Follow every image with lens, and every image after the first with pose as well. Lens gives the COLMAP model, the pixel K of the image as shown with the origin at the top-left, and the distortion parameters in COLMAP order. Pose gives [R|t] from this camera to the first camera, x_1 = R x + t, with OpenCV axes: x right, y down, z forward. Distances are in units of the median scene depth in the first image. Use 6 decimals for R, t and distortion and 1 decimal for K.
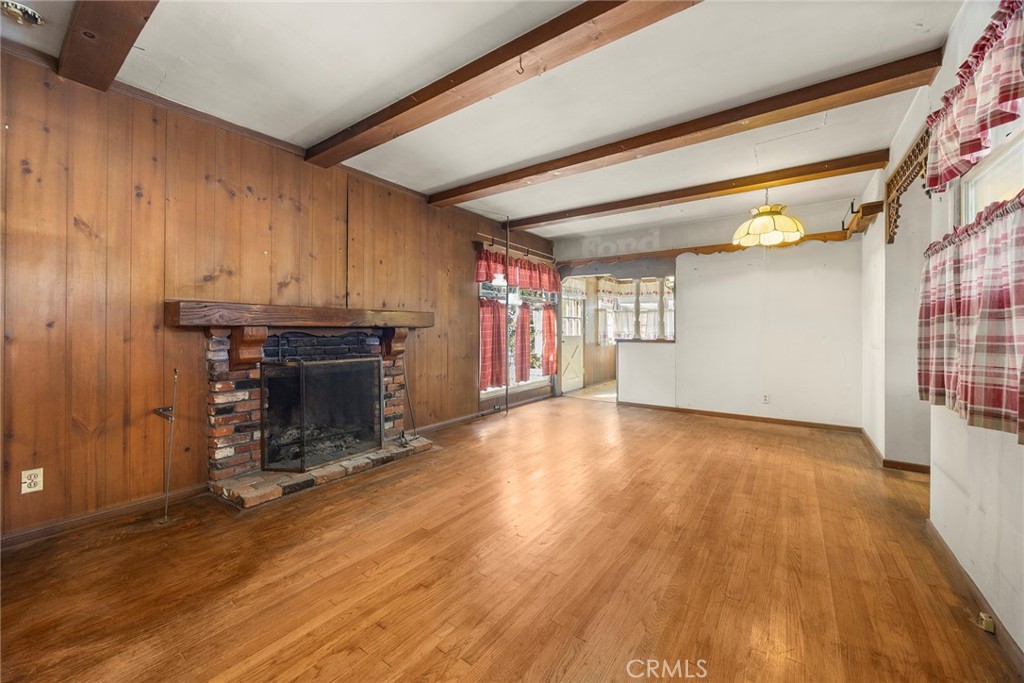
lens RADIAL K [[398.4, 0, 511.2], [0, 398.4, 331.4], [0, 0, 1]] dist [-0.001080, -0.000145]
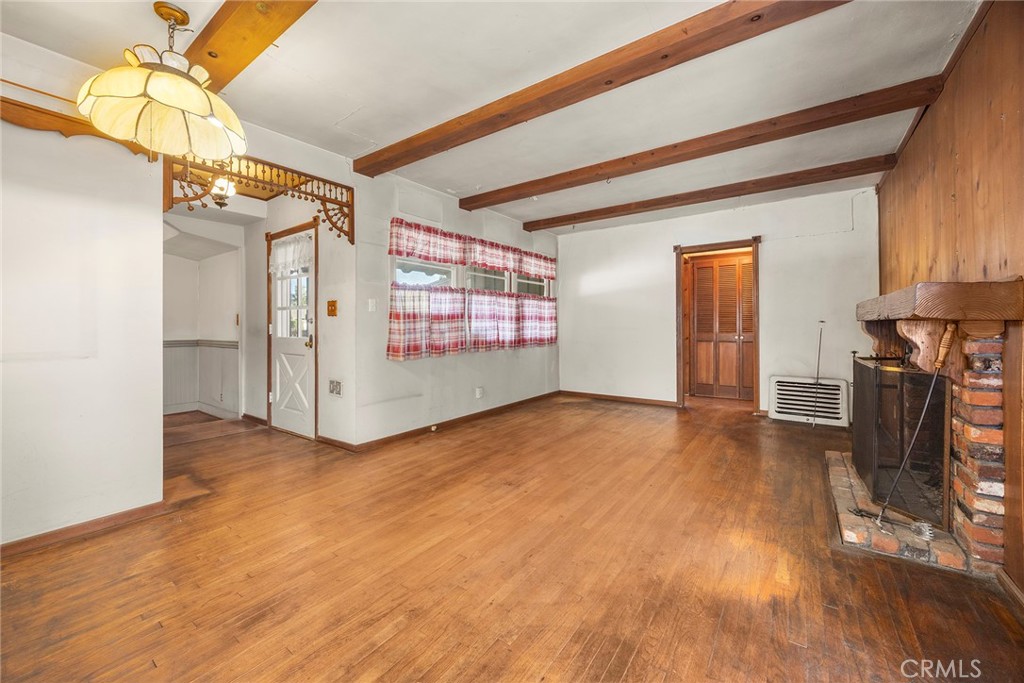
lens RADIAL K [[398.4, 0, 511.2], [0, 398.4, 330.4], [0, 0, 1]] dist [-0.001080, -0.000145]
pose [[-0.999998, 0.001079, 0.001459, 0.344365], [0.001106, 0.999827, 0.018563, -0.008837], [-0.001439, 0.018565, -0.999827, 2.058799]]
